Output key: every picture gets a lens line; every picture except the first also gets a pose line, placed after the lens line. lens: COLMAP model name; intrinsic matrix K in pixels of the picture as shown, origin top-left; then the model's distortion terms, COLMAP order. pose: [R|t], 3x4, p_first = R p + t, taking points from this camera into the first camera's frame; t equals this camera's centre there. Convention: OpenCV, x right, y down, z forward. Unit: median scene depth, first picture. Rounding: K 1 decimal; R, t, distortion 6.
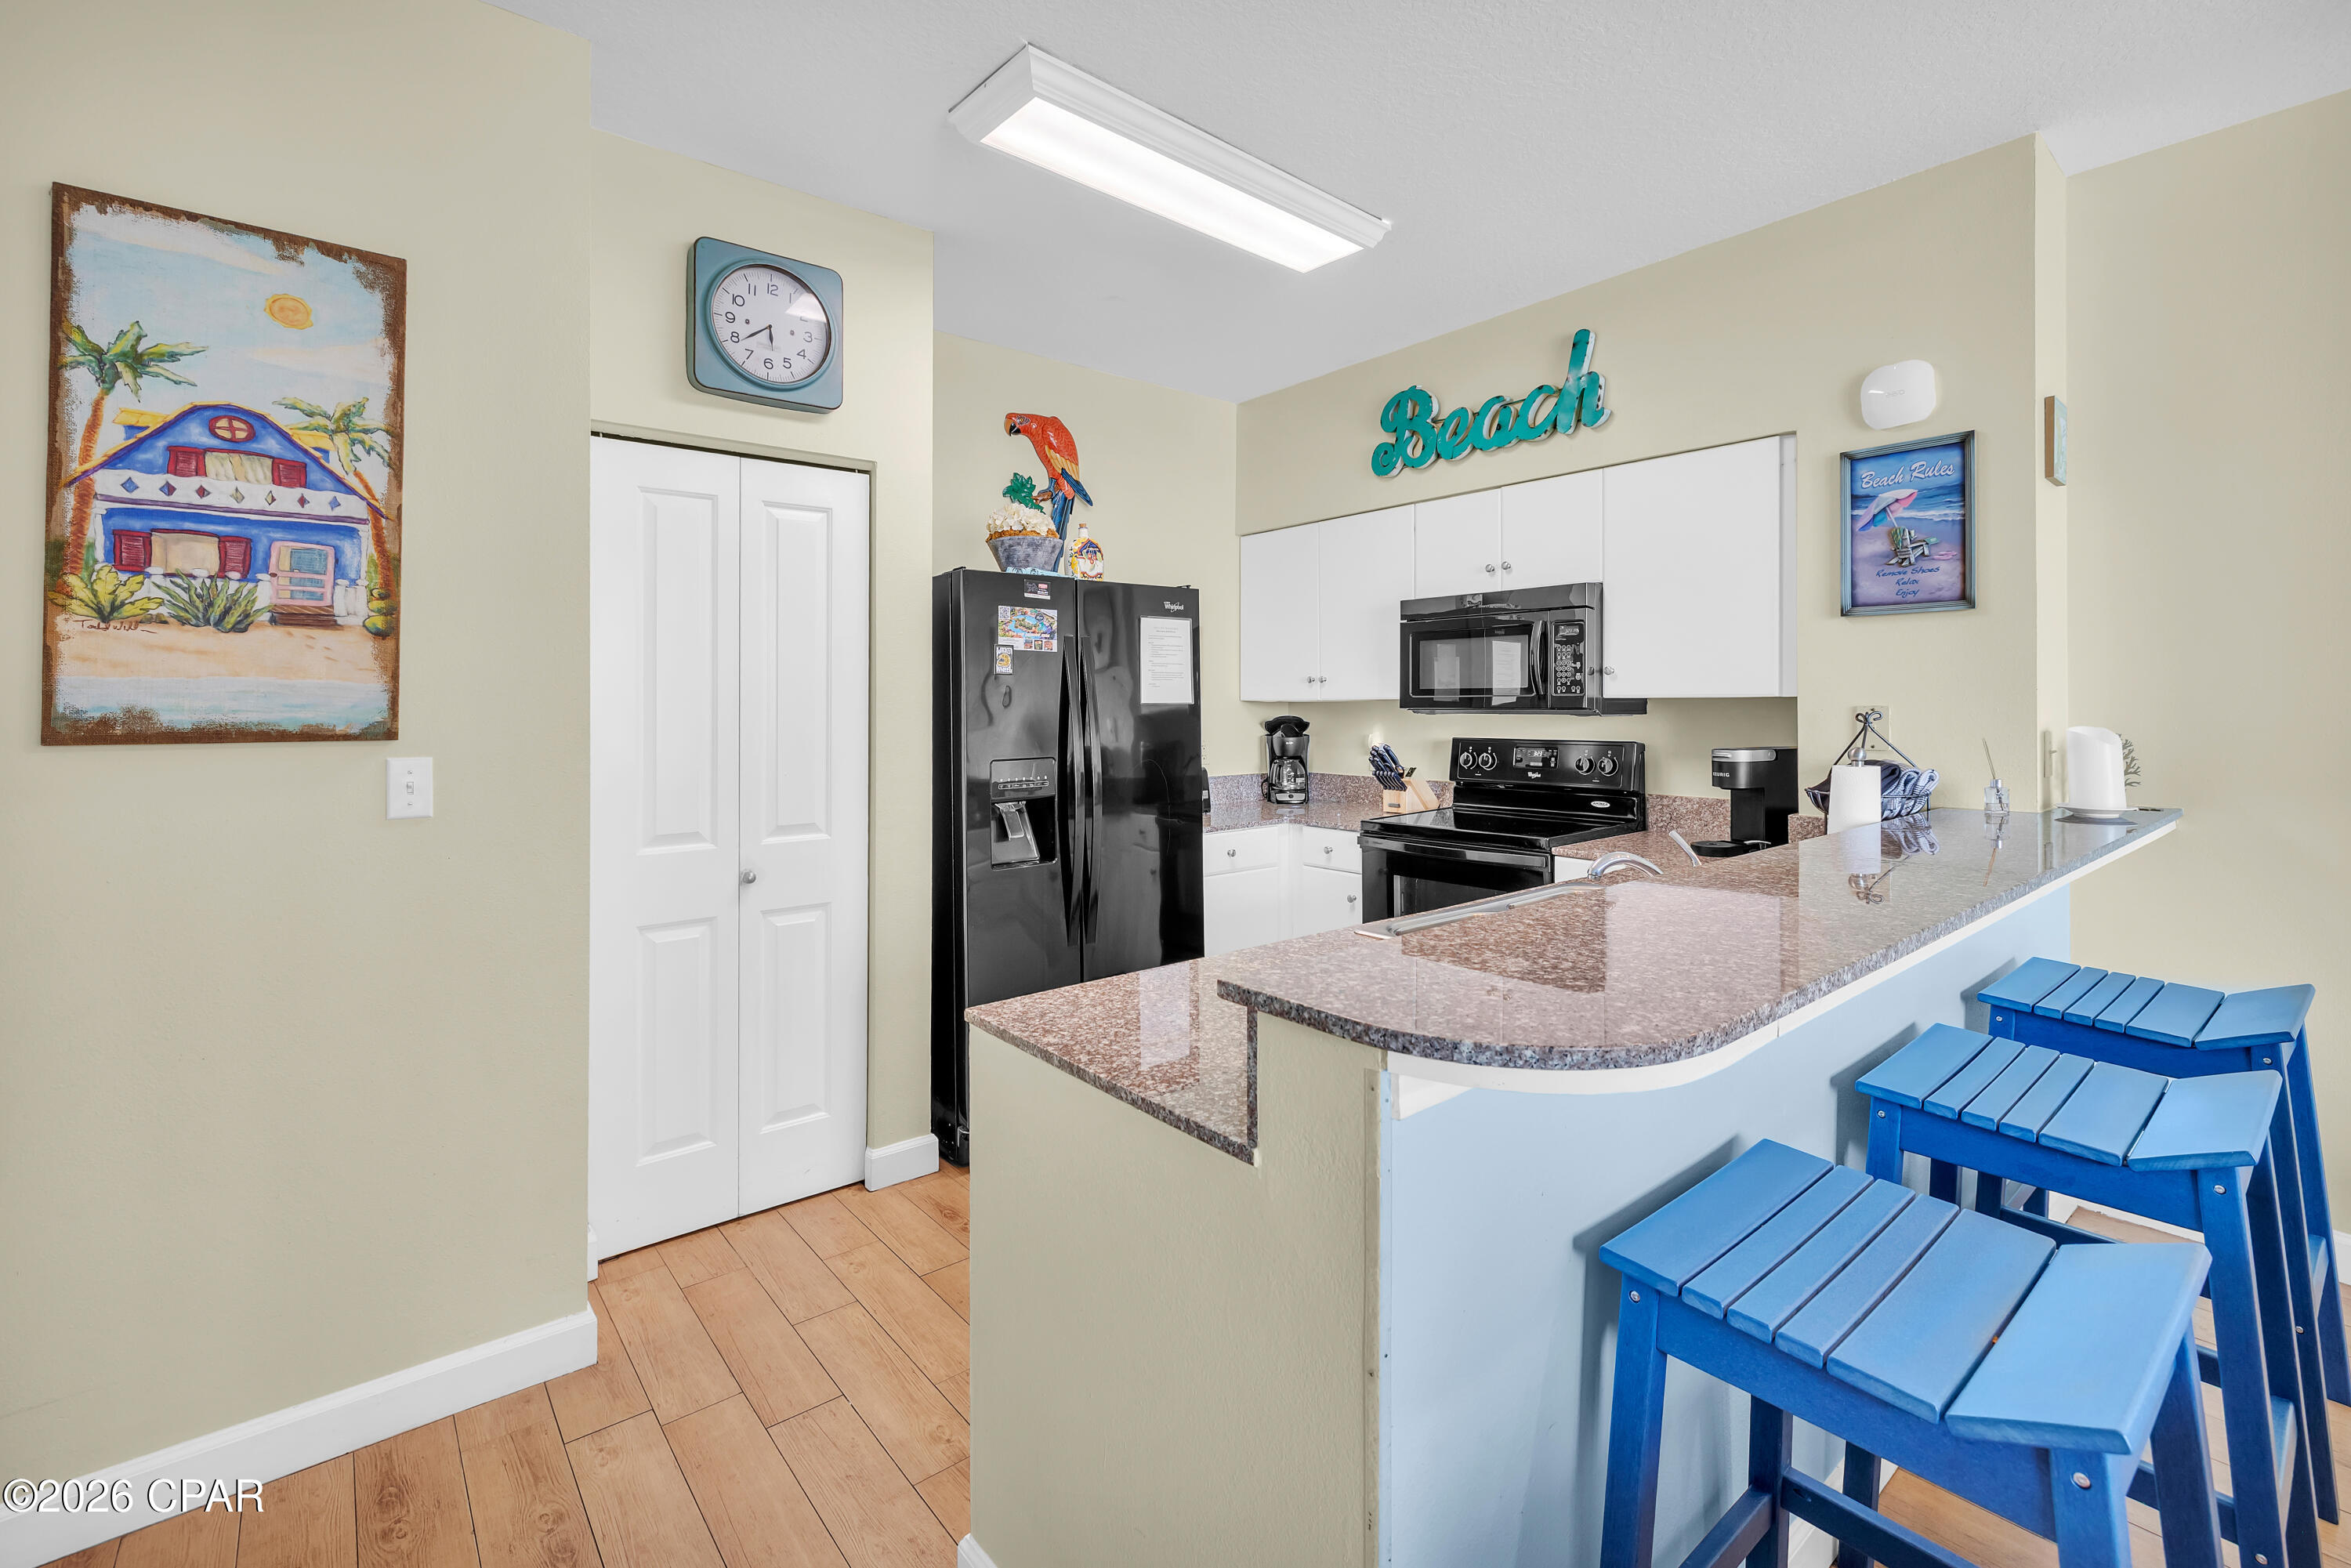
lens RADIAL K [[1025.5, 0, 1172.7], [0, 1025.5, 693.8], [0, 0, 1]] dist [-0.000004, -0.000039]
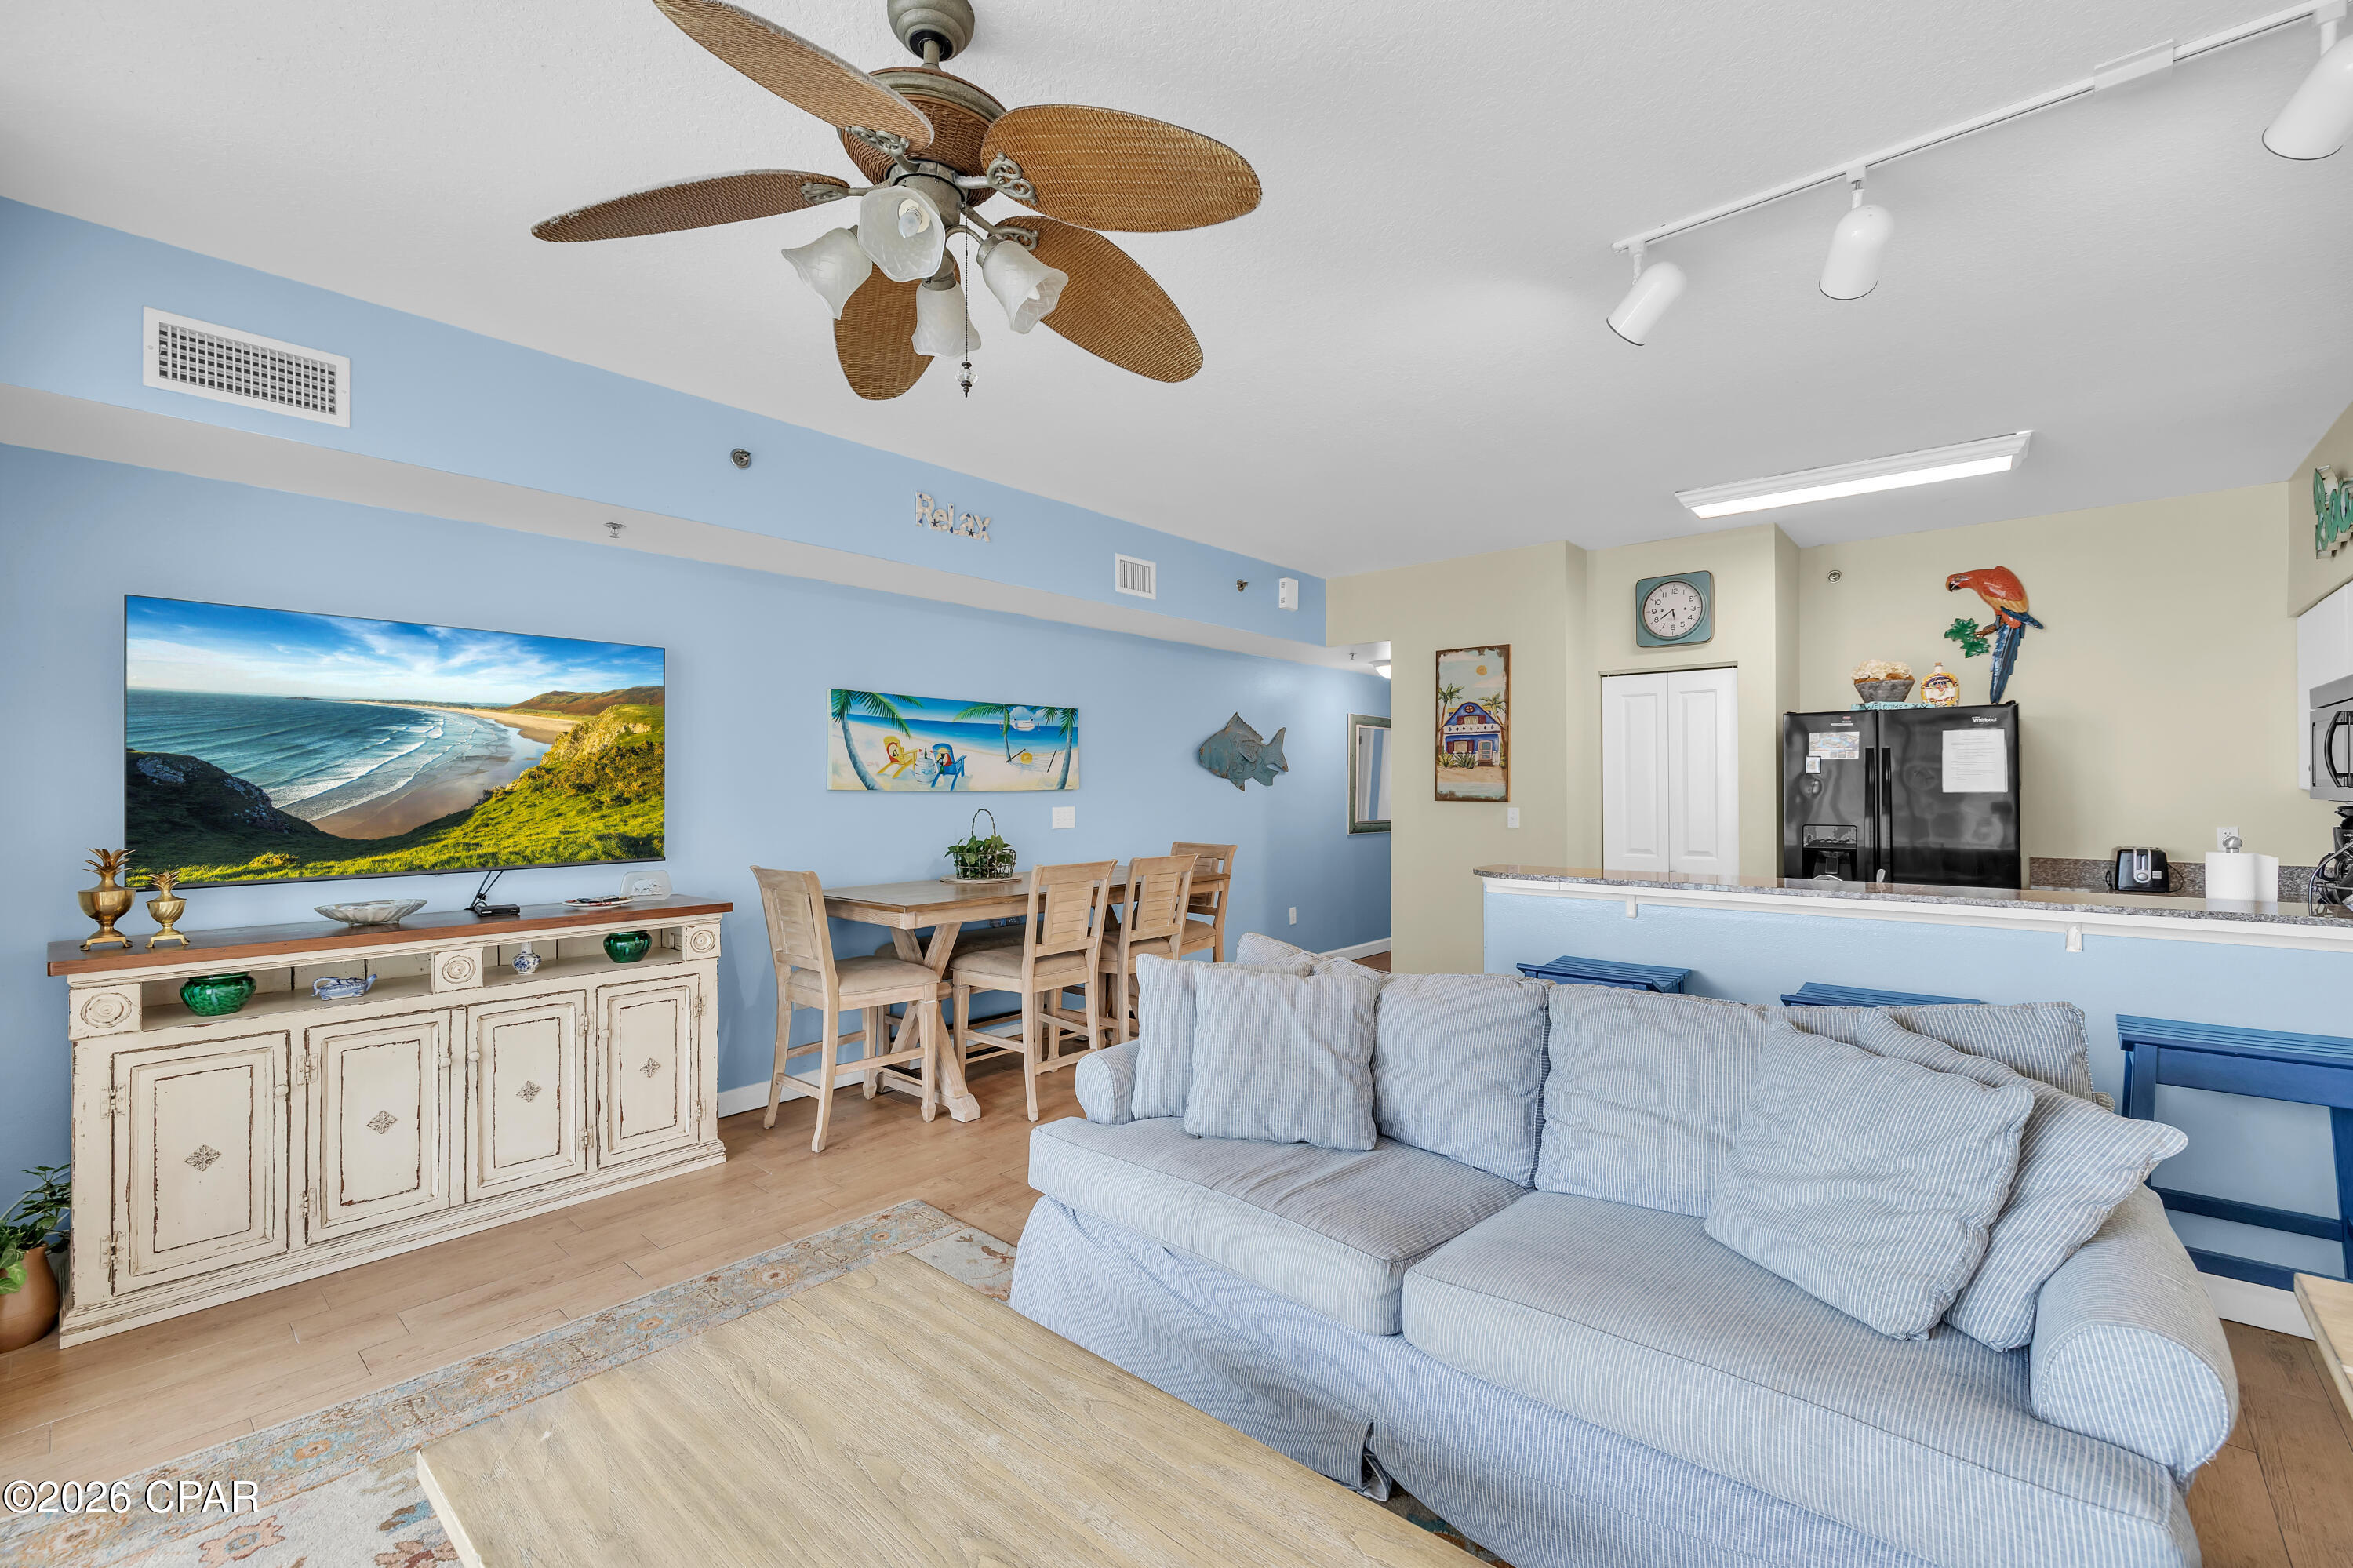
lens RADIAL K [[992.3, 0, 1176.6], [0, 992.3, 784.6], [0, 0, 1]] dist [-0.000188, -0.000483]
pose [[0.165539, 0.002432, -0.986200, 1.376047], [0.009933, 0.999942, 0.004133, -0.019825], [0.986153, -0.010481, 0.165505, -0.320819]]
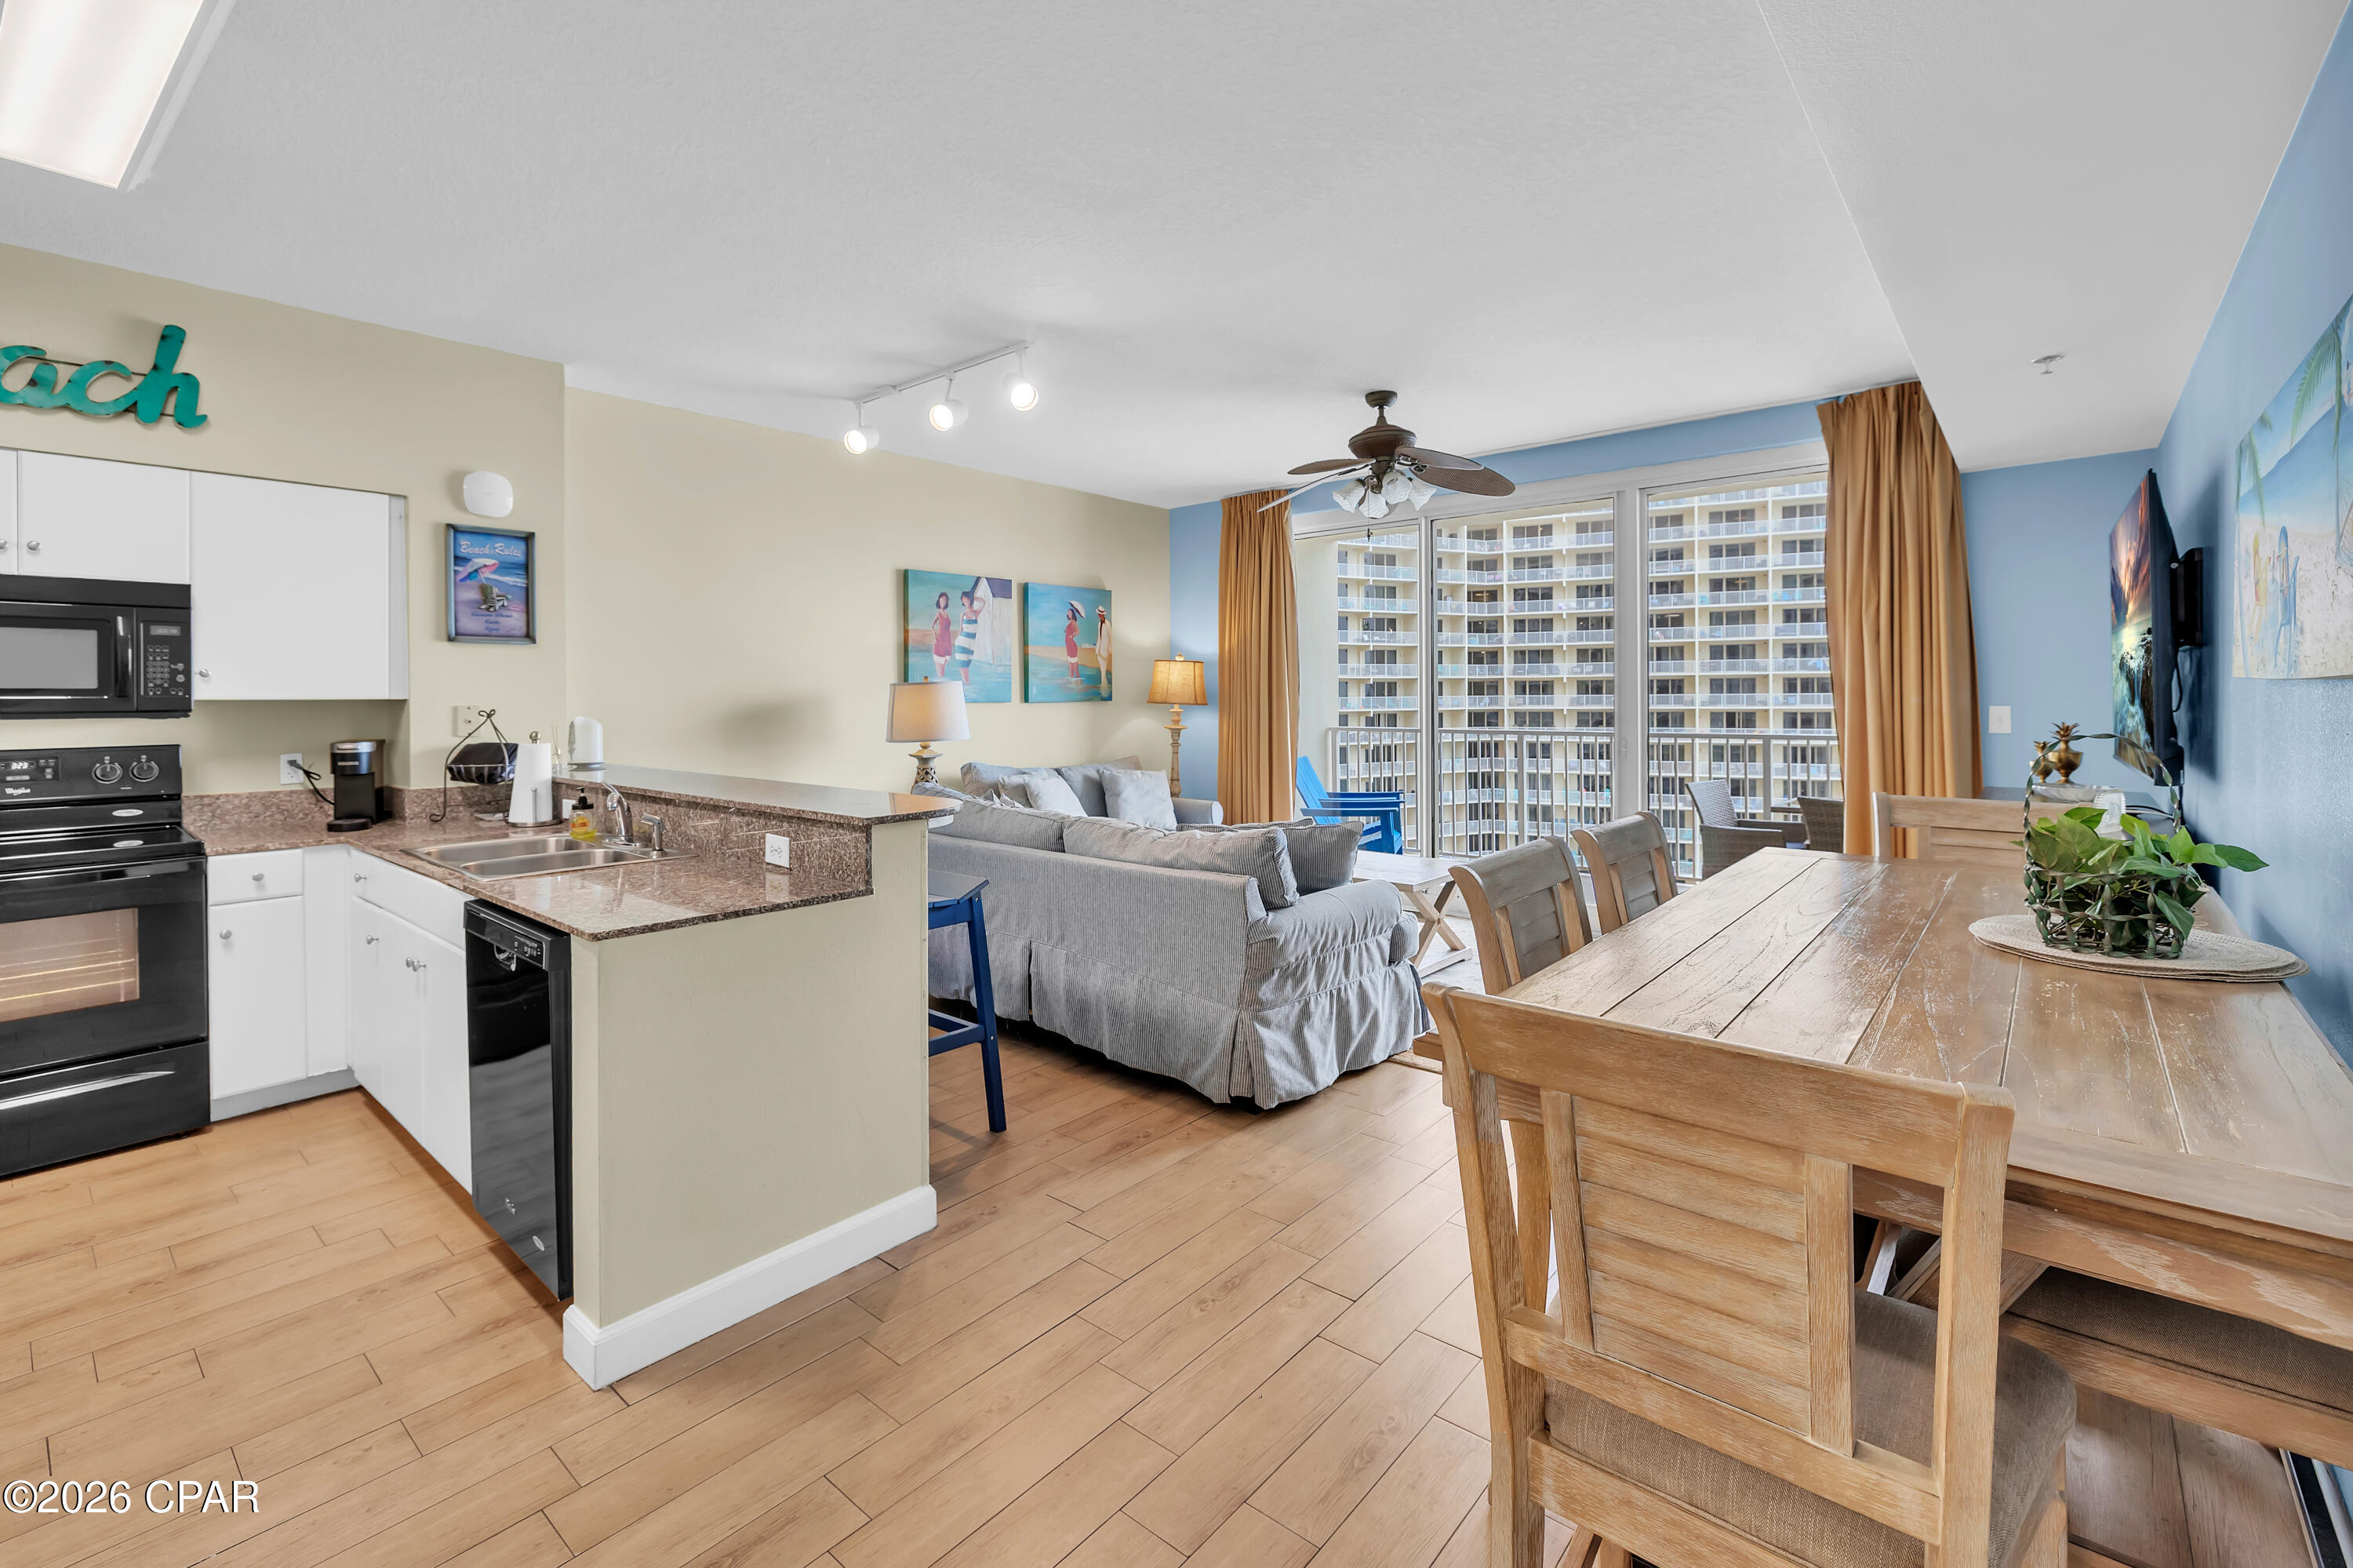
lens RADIAL K [[1027.8, 0, 1179.5], [0, 1027.8, 692.9], [0, 0, 1]] dist [-0.001601, -0.000499]
pose [[-0.179227, 0.010311, 0.983754, -0.903210], [0.000419, 0.999946, -0.010404, 0.009366], [-0.983808, -0.001453, -0.179222, 0.277313]]
